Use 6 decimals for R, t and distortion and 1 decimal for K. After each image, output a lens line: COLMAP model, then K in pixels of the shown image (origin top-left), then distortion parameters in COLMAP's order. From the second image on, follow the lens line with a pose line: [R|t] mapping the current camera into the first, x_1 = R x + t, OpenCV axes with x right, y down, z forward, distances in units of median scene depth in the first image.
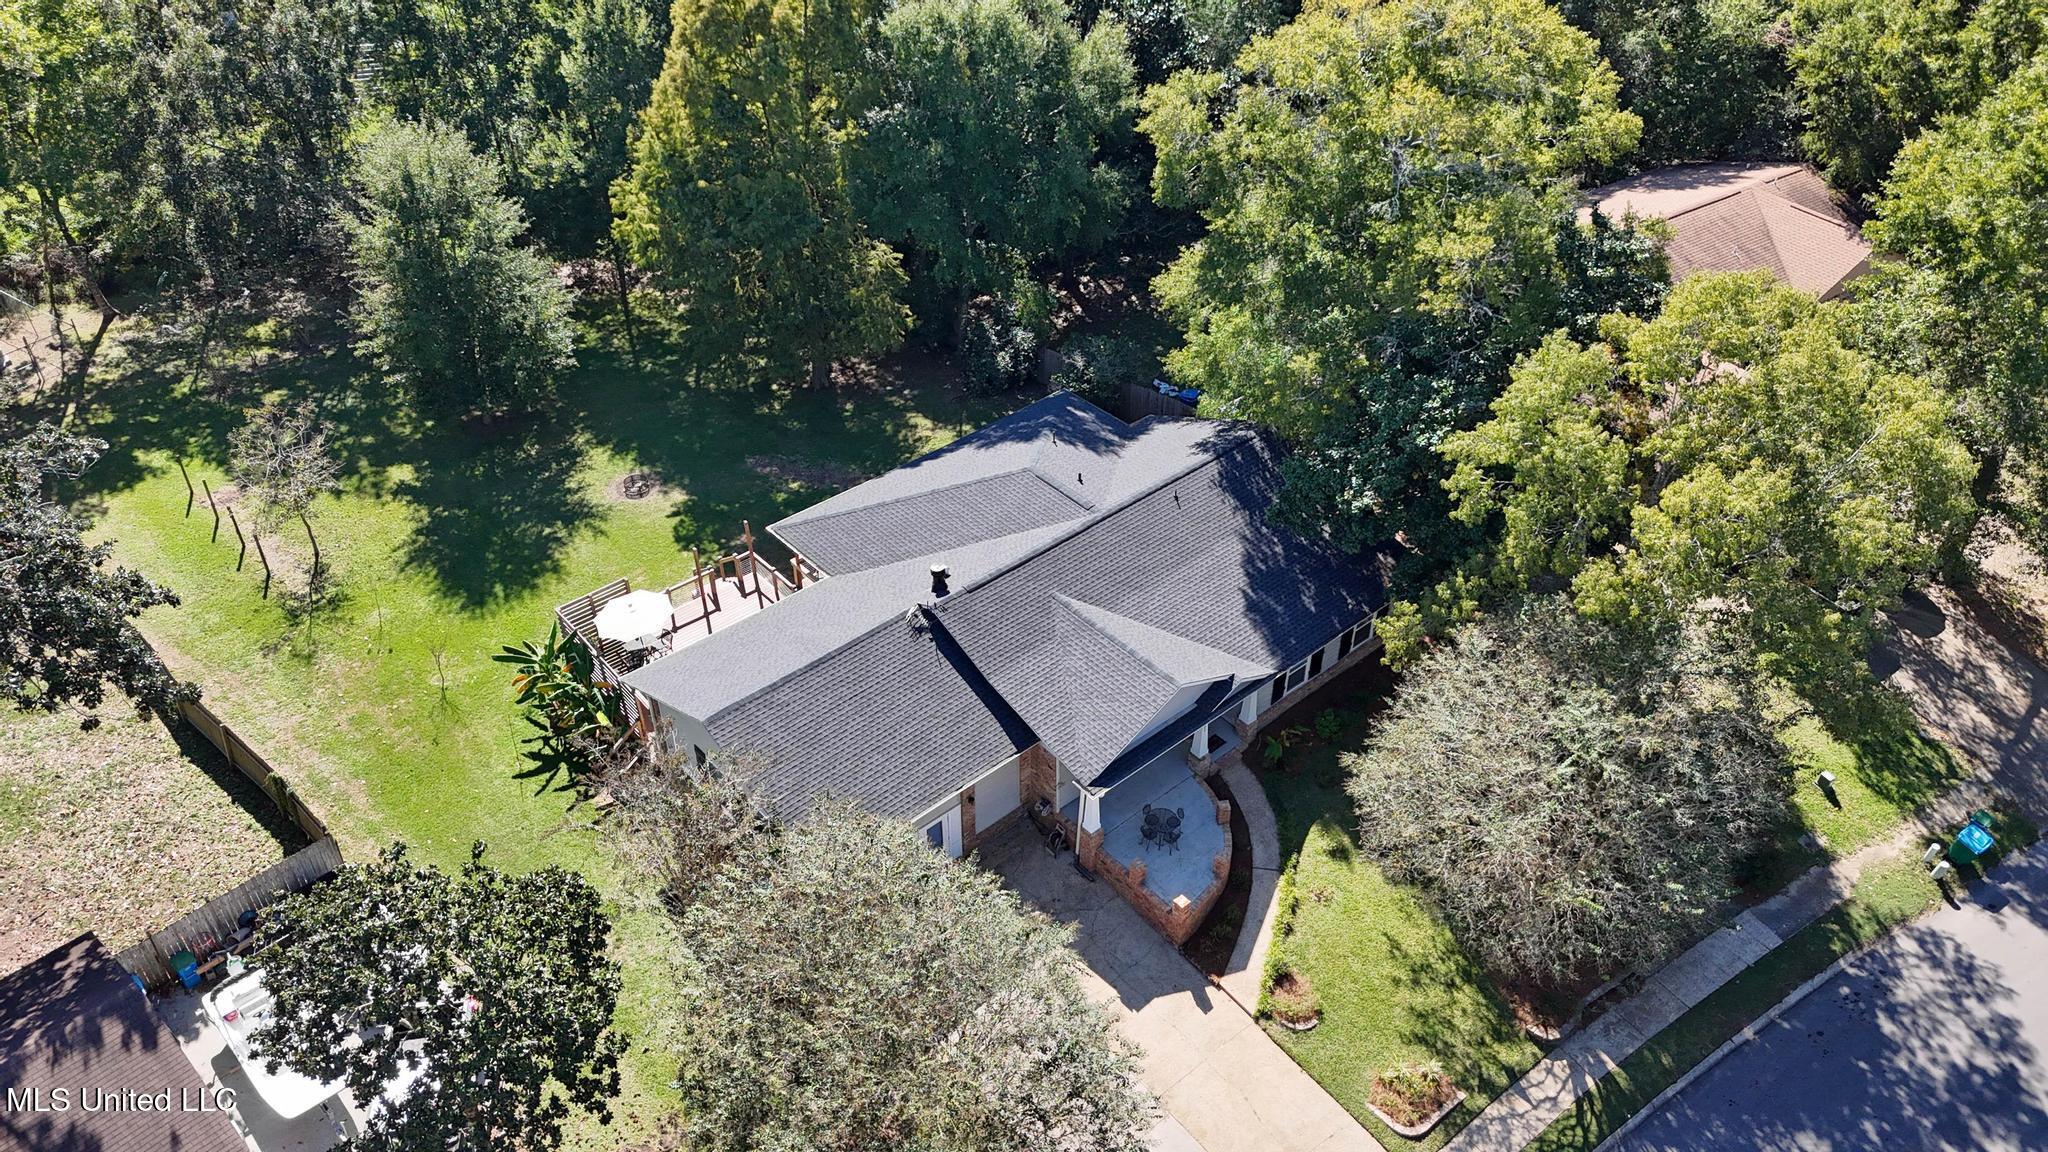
lens RADIAL K [[1556.6, 0, 1023.3], [0, 1556.6, 534.9], [0, 0, 1]] dist [0.034249, -0.013540]
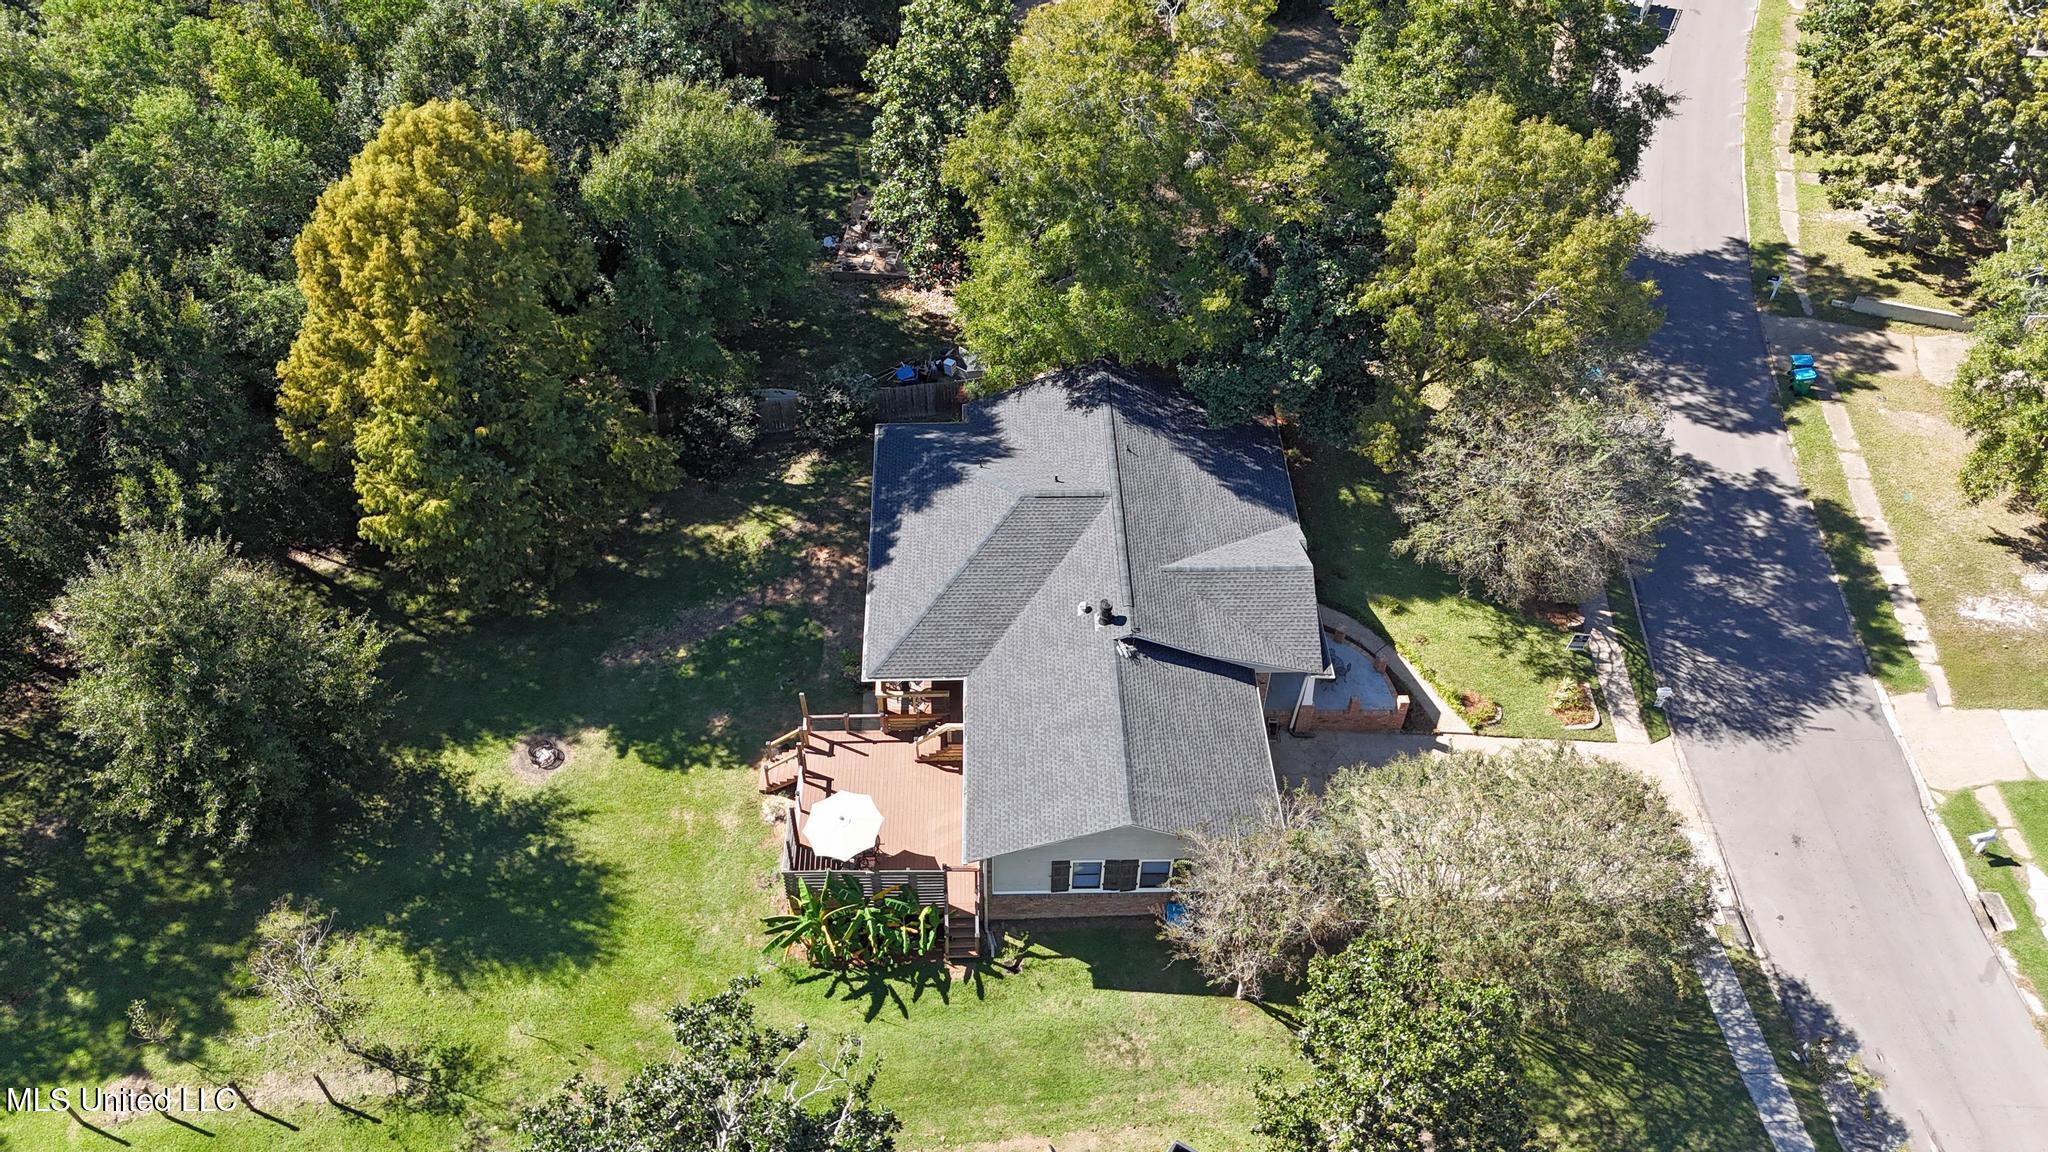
lens RADIAL K [[1556.6, 0, 1023.3], [0, 1556.6, 534.9], [0, 0, 1]] dist [0.034249, -0.013540]
pose [[0.632029, -0.539618, 0.556195, -0.653220], [0.456304, 0.839249, 0.295717, -0.360785], [-0.626360, 0.066892, 0.776659, 0.137201]]
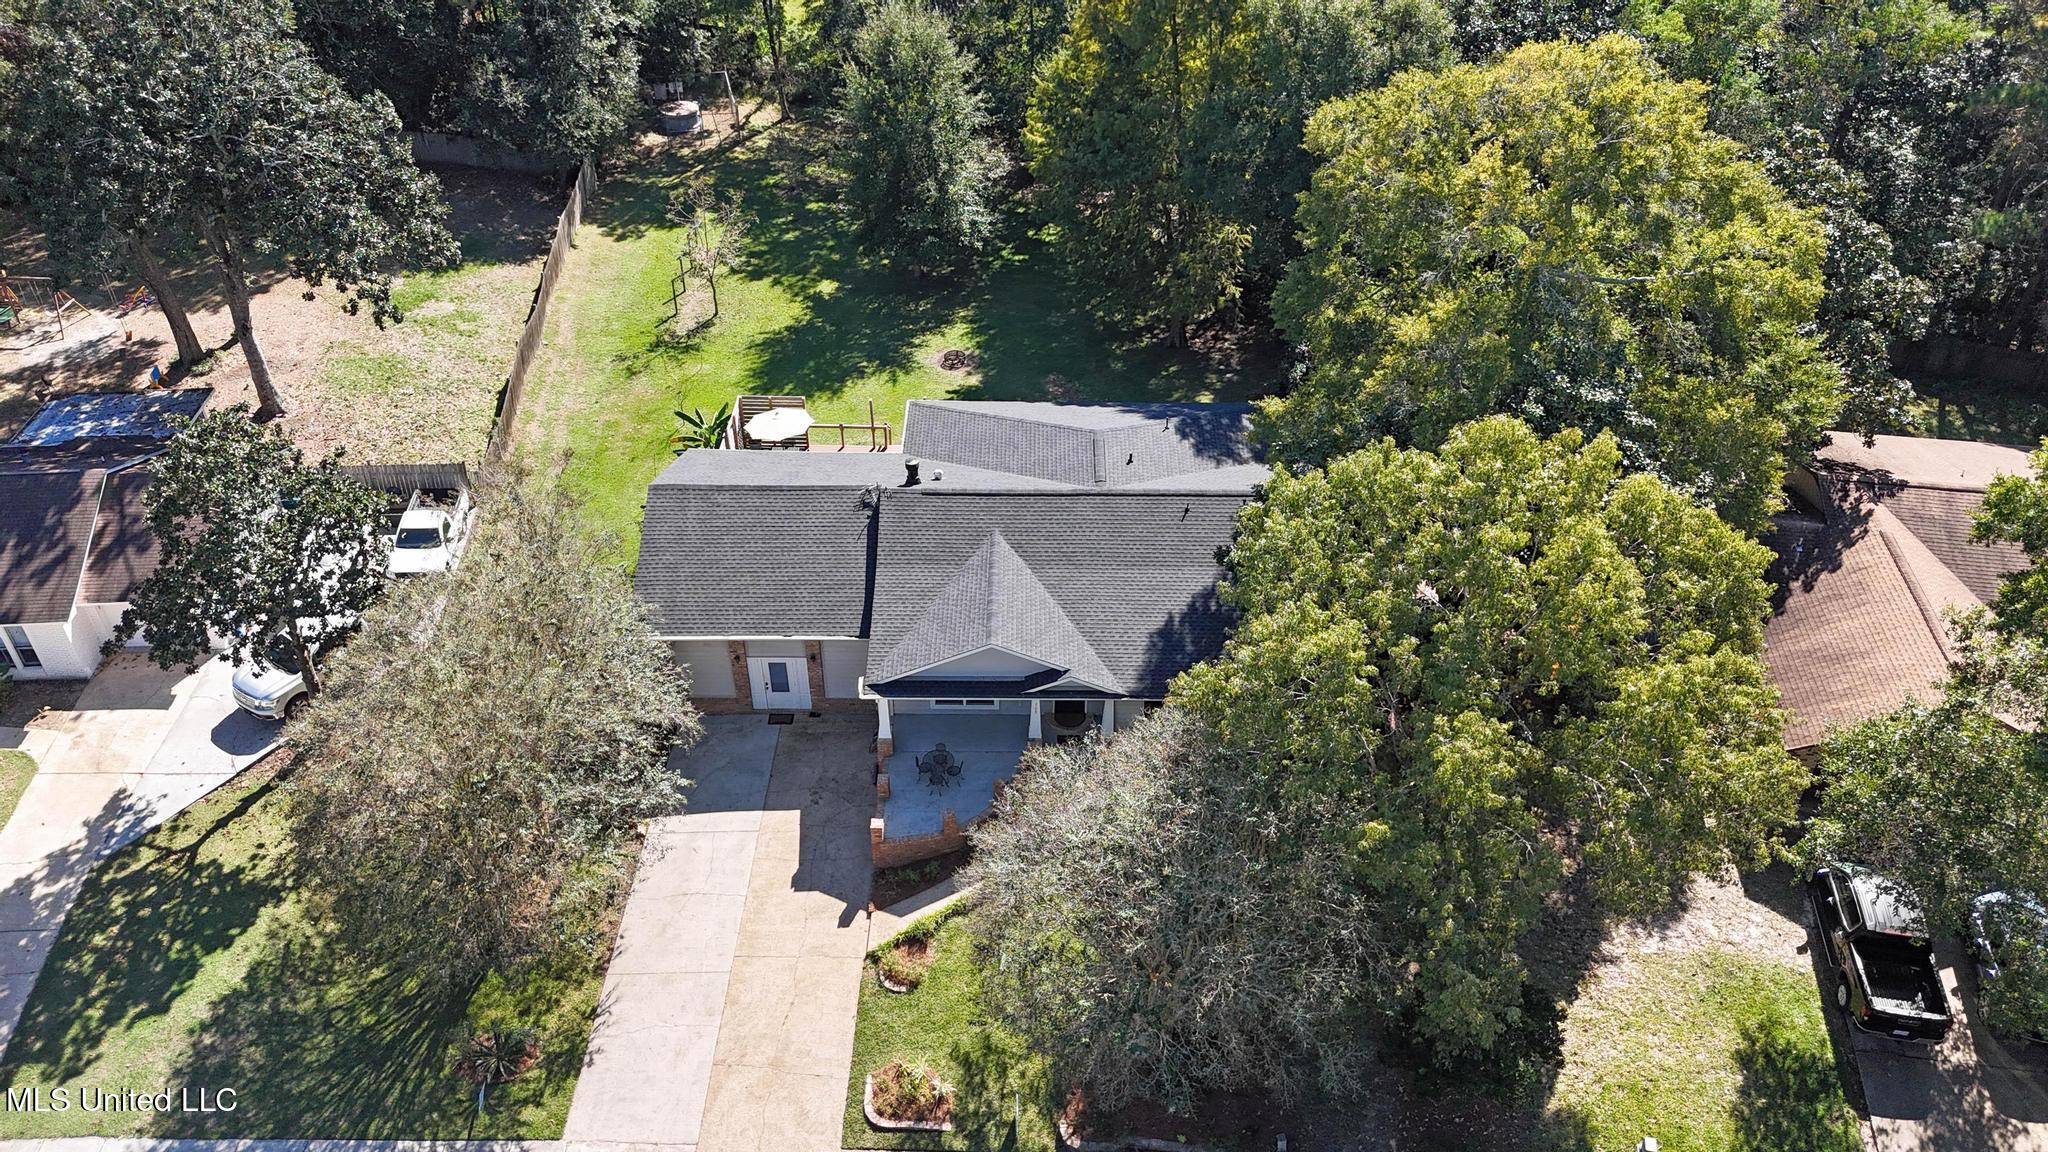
lens RADIAL K [[1512.9, 0, 1024.0], [0, 1512.9, 576.0], [0, 0, 1]] dist [0.064823, -0.055970]
pose [[0.749842, 0.411016, -0.518462, 0.531278], [-0.403251, 0.905171, 0.134369, -0.072930], [0.524524, 0.108315, 0.844478, 0.162868]]
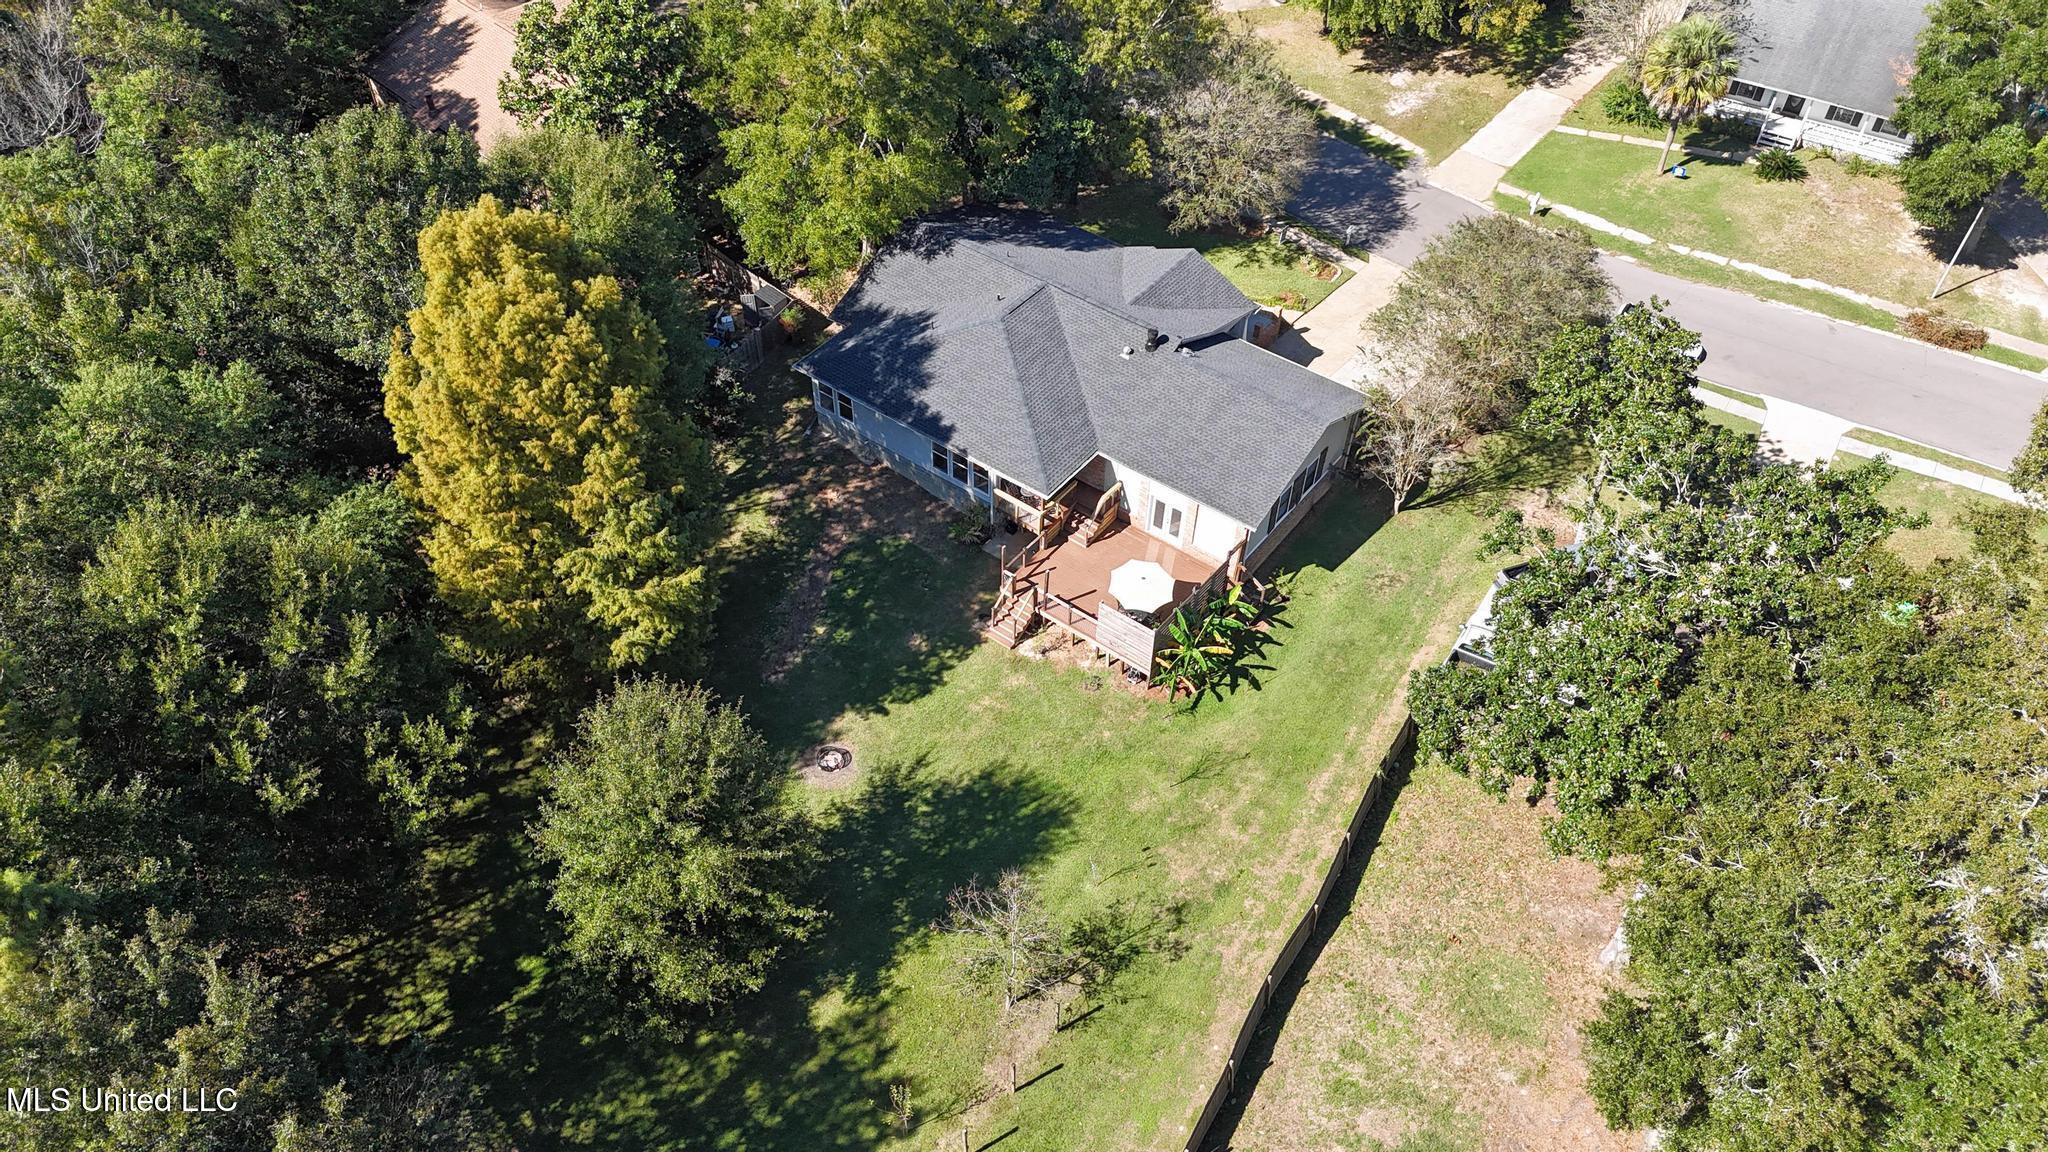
lens RADIAL K [[1517.1, 0, 1024.0], [0, 1517.1, 576.0], [0, 0, 1]] dist [0.088075, -0.134806]
pose [[-0.213934, -0.700722, 0.680603, -1.041671], [0.571190, 0.475478, 0.669076, -0.800268], [-0.792448, 0.531892, 0.298525, 0.743923]]
